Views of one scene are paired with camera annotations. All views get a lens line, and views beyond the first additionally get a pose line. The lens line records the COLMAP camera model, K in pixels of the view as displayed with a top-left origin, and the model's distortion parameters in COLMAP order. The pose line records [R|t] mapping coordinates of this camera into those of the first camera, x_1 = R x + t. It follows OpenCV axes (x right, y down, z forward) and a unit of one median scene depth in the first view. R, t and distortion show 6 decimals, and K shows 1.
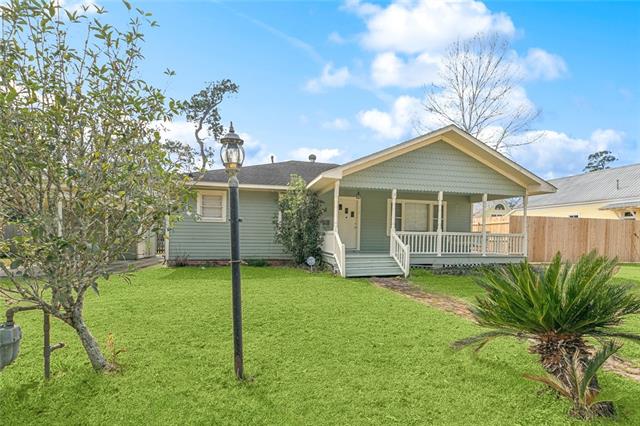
lens RADIAL K [[313.1, 0, 322.6], [0, 313.1, 233.8], [0, 0, 1]] dist [0.000717, 0.000054]
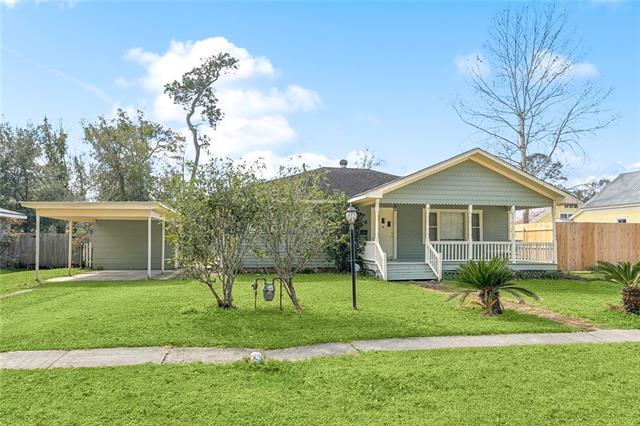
lens RADIAL K [[429.7, 0, 320.0], [0, 429.7, 213.0], [0, 0, 1]] dist [0.048128, -0.000247]
pose [[0.999156, -0.011588, -0.039404, -0.080190], [0.009185, 0.998118, -0.060630, -0.015097], [0.040032, 0.060217, 0.997382, -0.461120]]
